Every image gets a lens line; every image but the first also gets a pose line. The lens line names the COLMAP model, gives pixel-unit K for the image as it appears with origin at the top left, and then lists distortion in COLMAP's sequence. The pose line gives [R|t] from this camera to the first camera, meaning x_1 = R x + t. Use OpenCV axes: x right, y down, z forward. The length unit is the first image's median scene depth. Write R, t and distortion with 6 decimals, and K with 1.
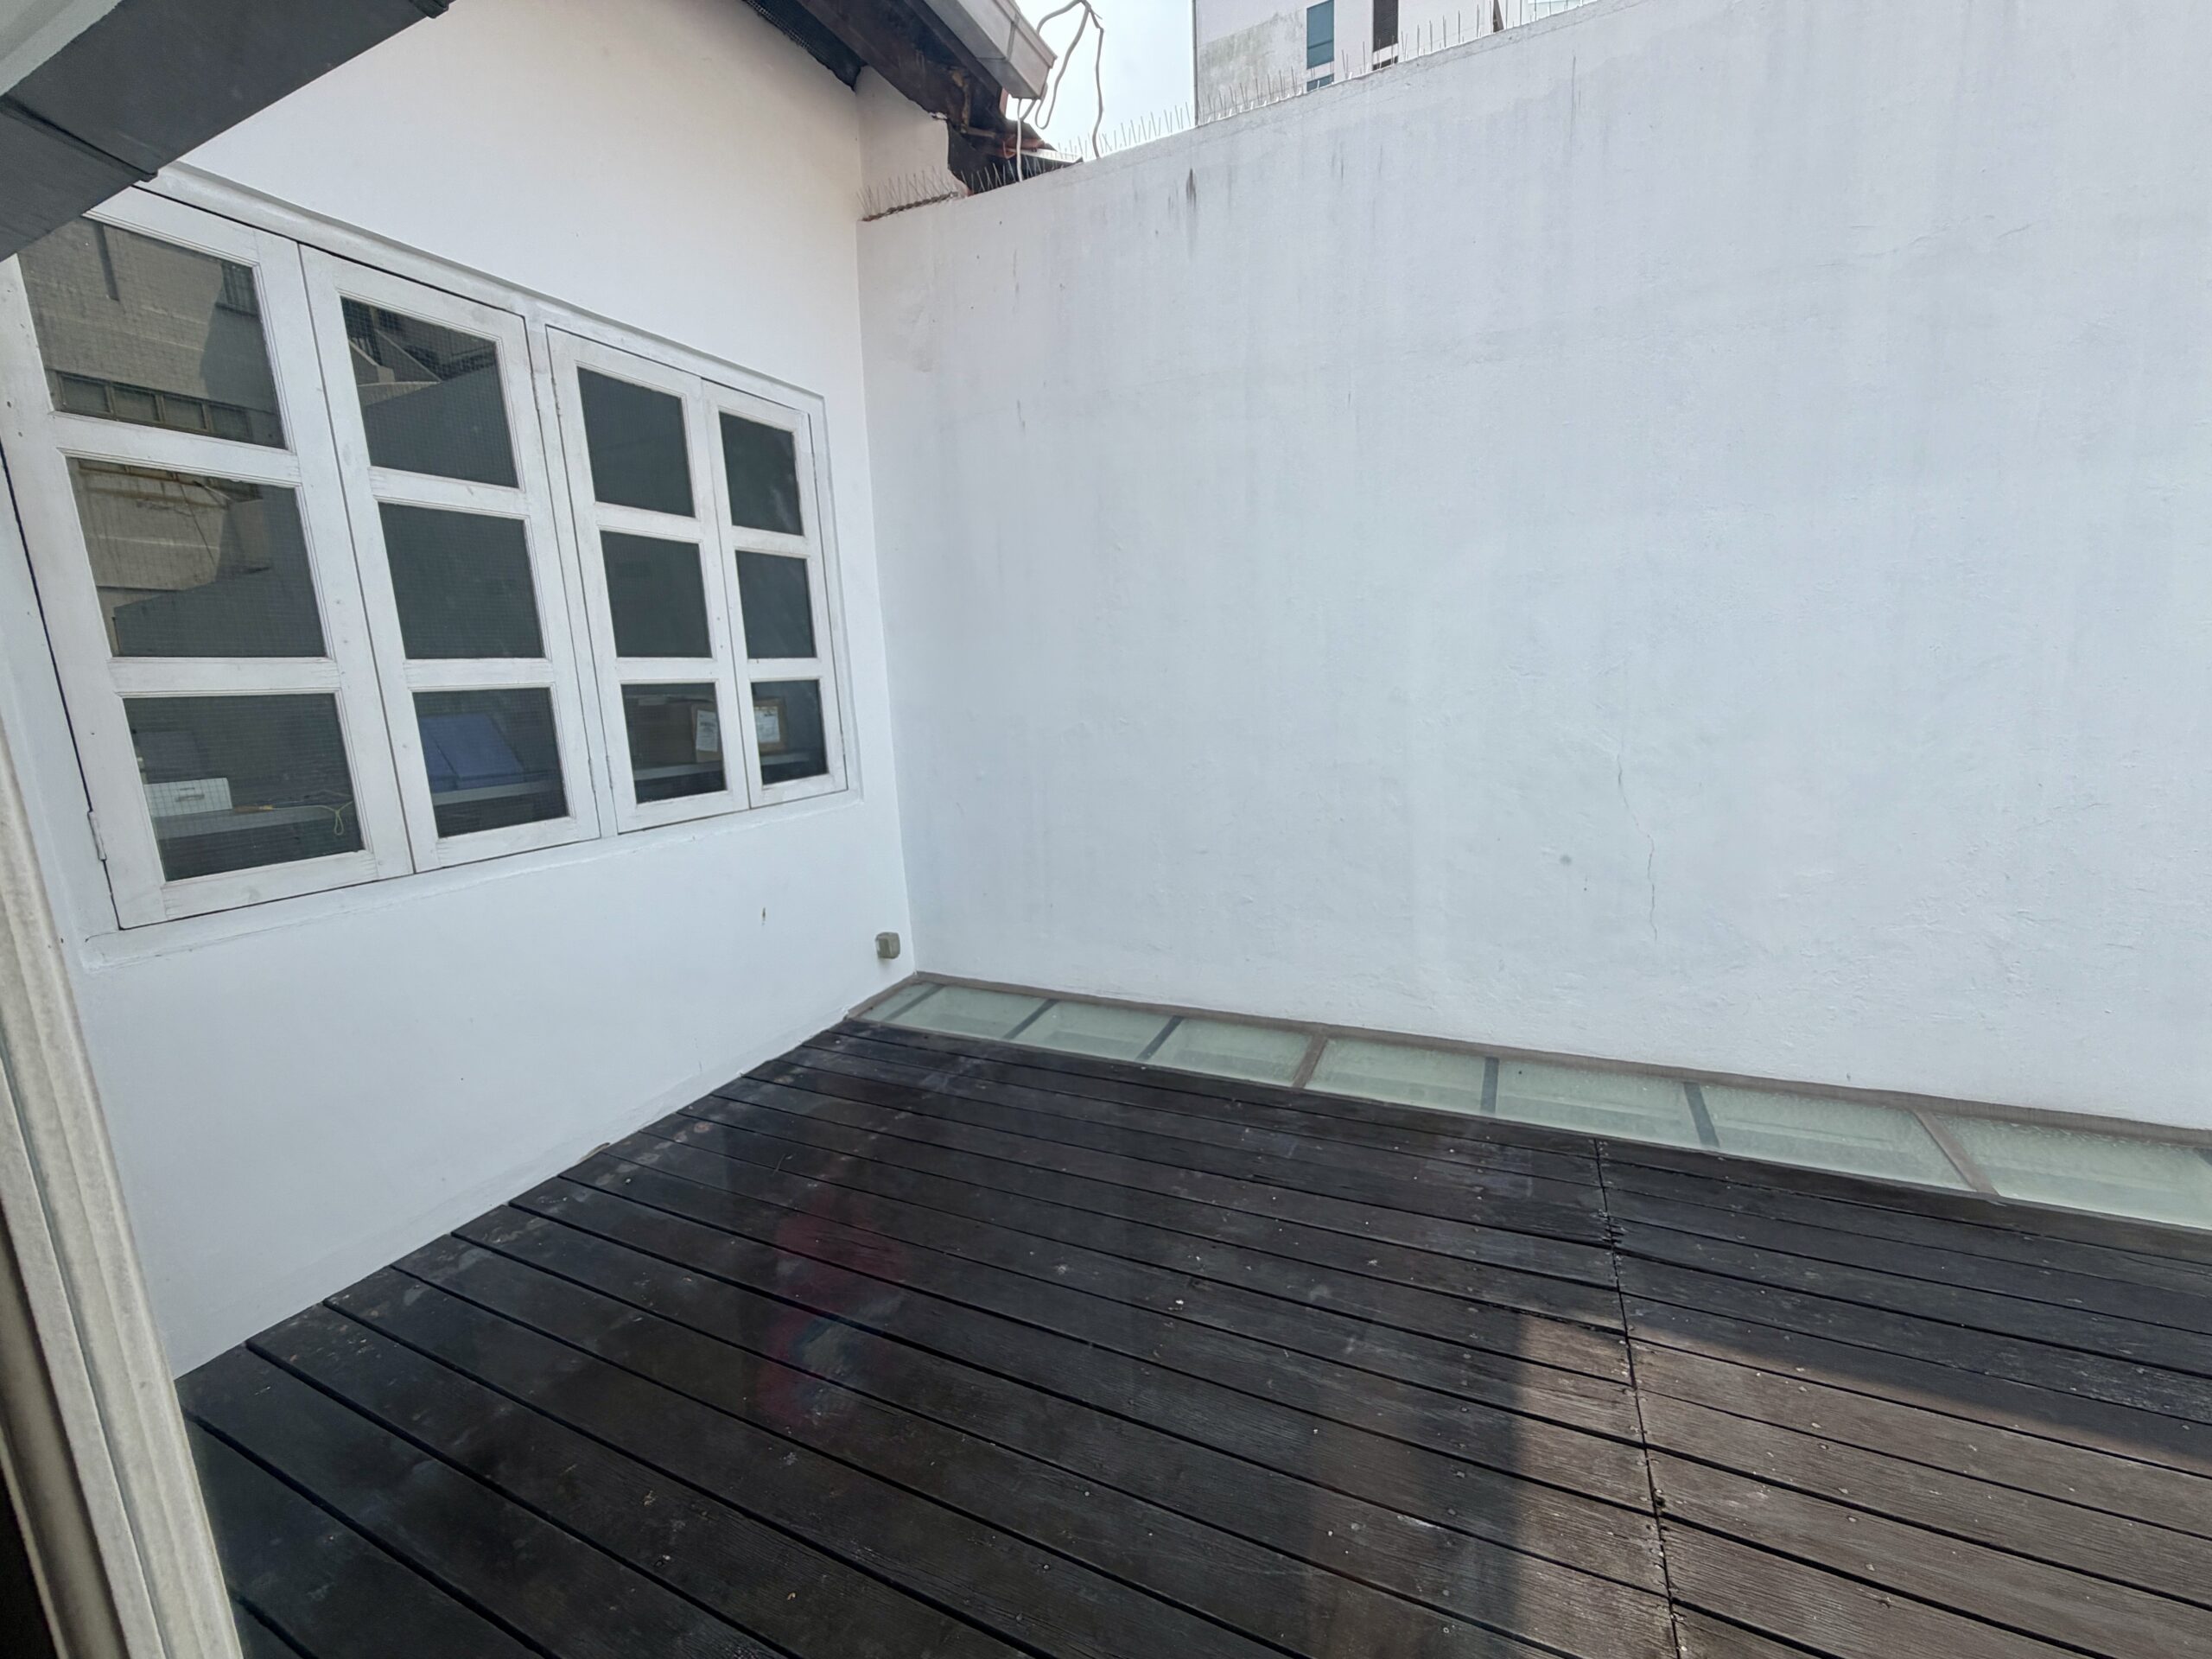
lens RADIAL K [[888.3, 0, 1107.8], [0, 888.3, 835.5], [0, 0, 1]] dist [-0.000398, 0.001863]
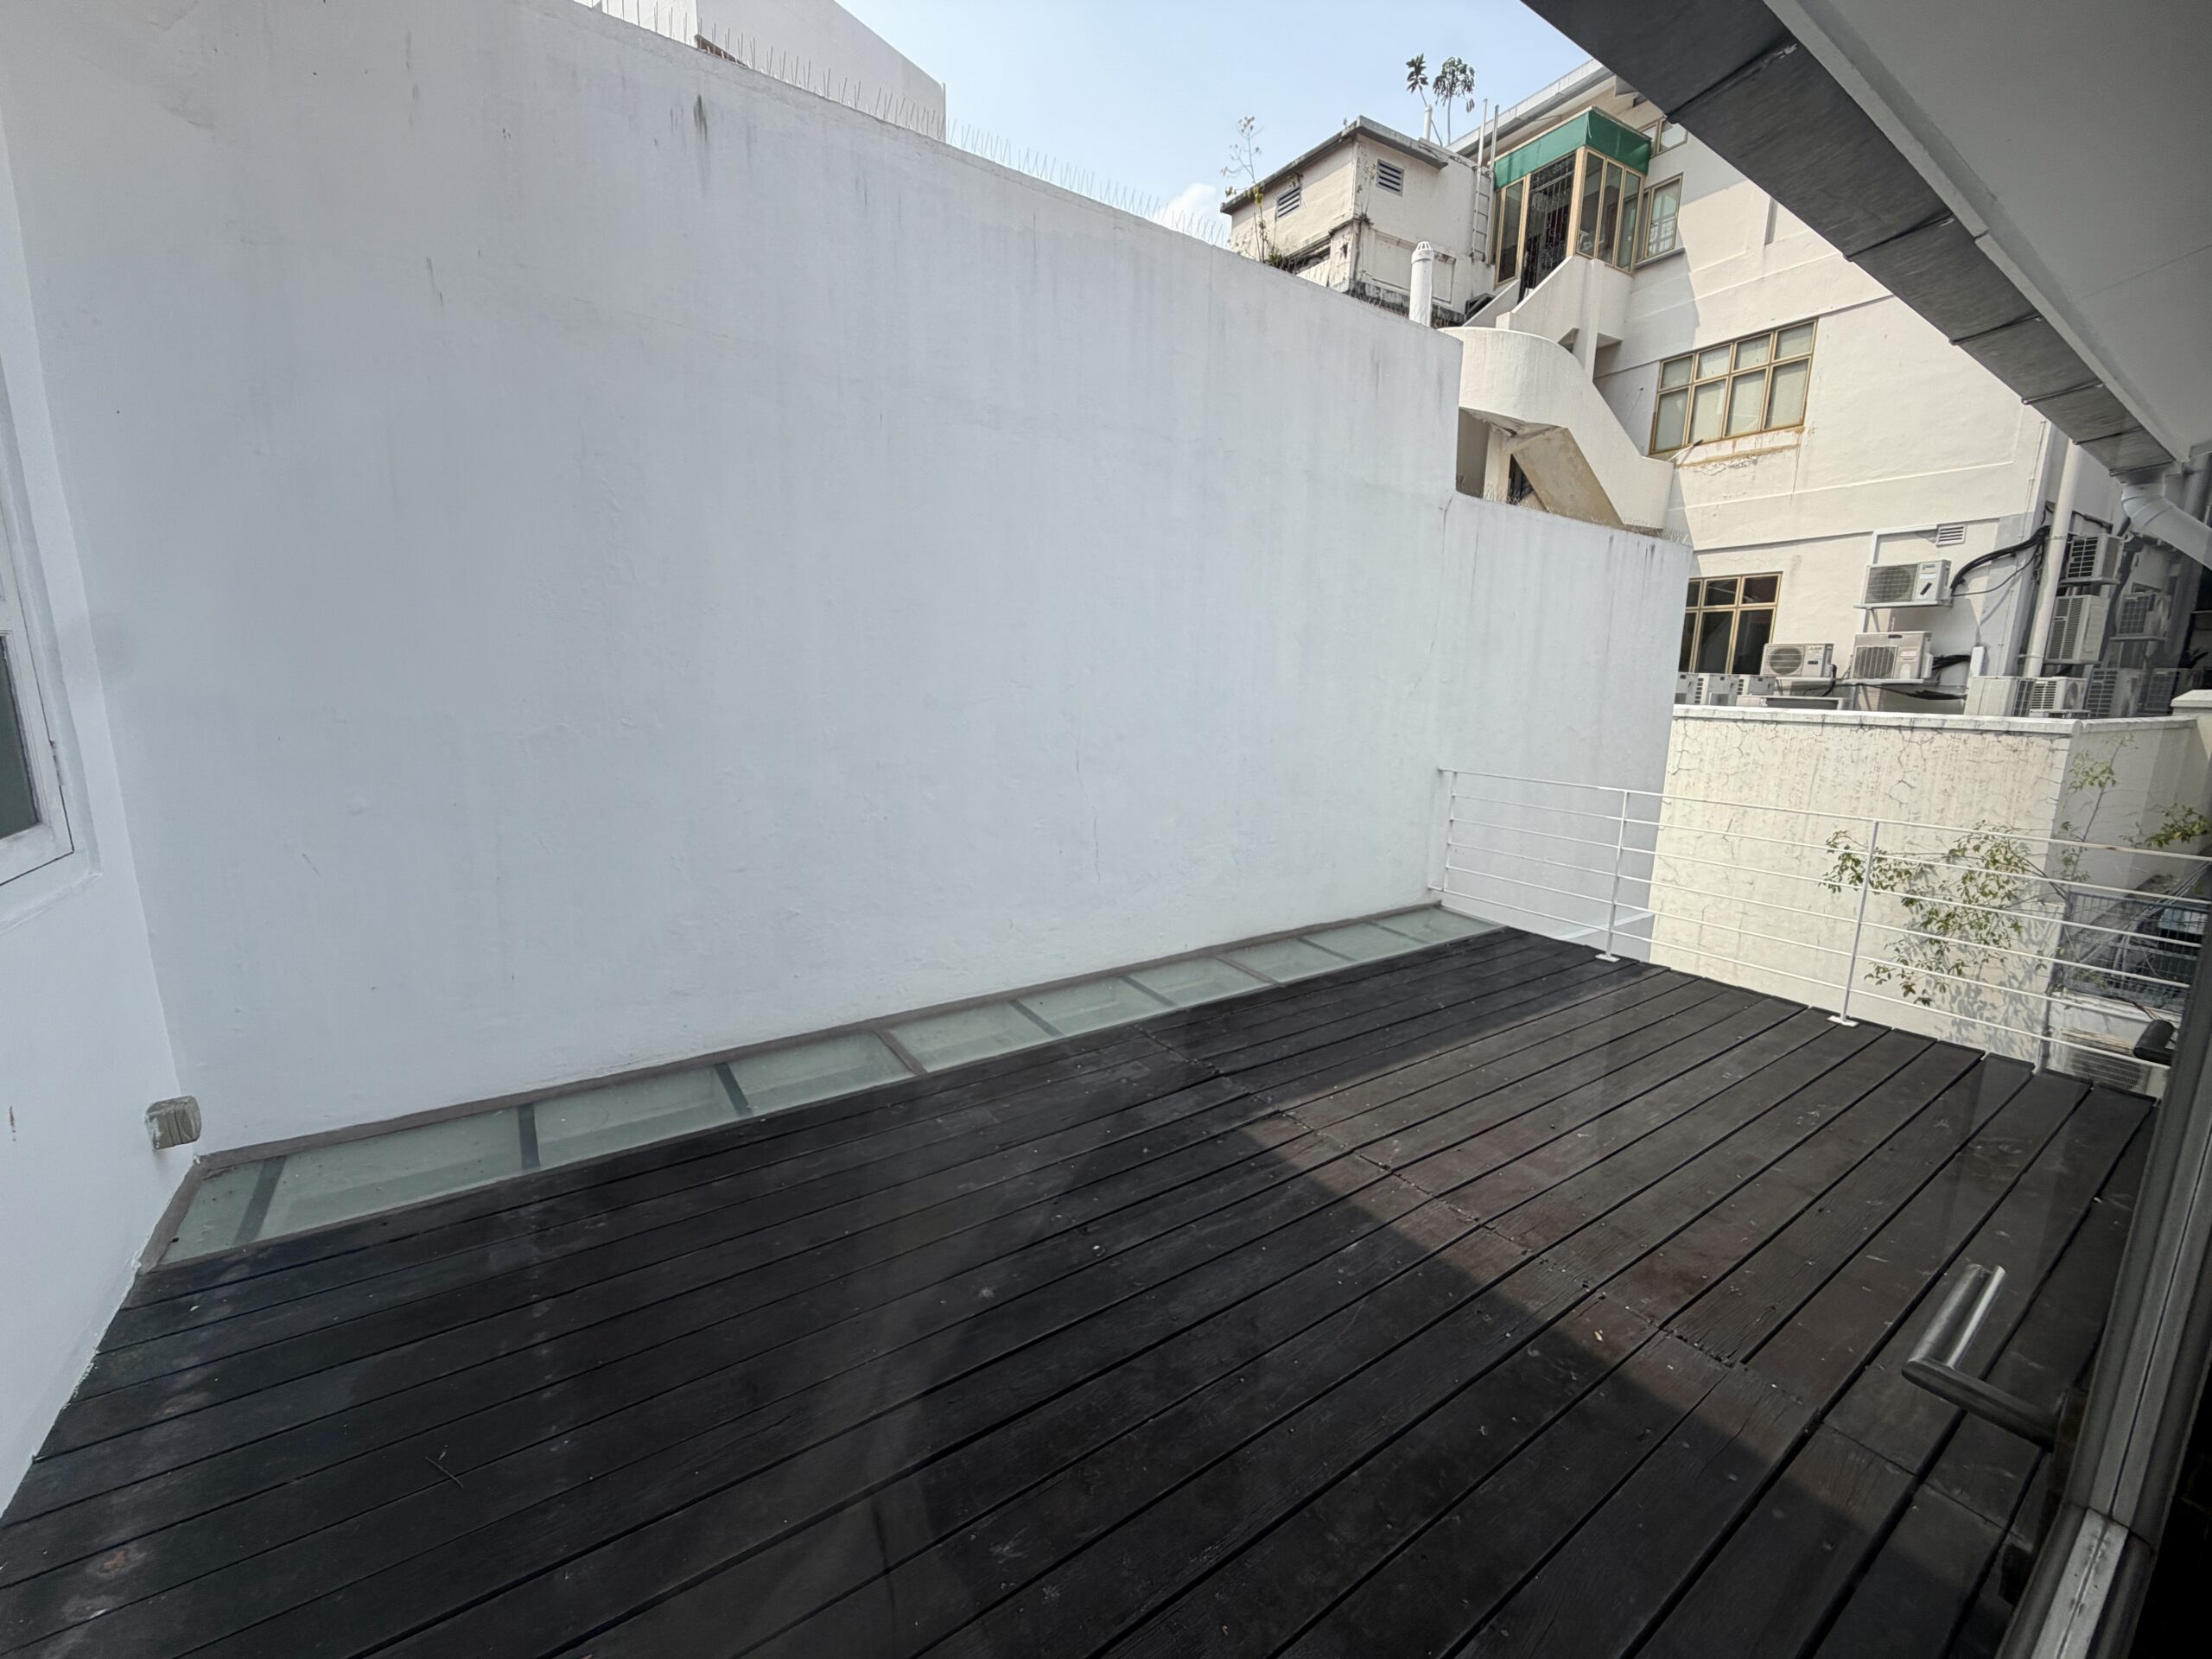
lens RADIAL K [[888.3, 0, 1103.8], [0, 888.3, 832.7], [0, 0, 1]] dist [-0.000398, 0.001863]
pose [[0.511766, -0.099040, 0.853397, -0.536100], [0.116459, 0.992162, 0.045306, -0.018426], [-0.851195, 0.076200, 0.519288, 0.262085]]
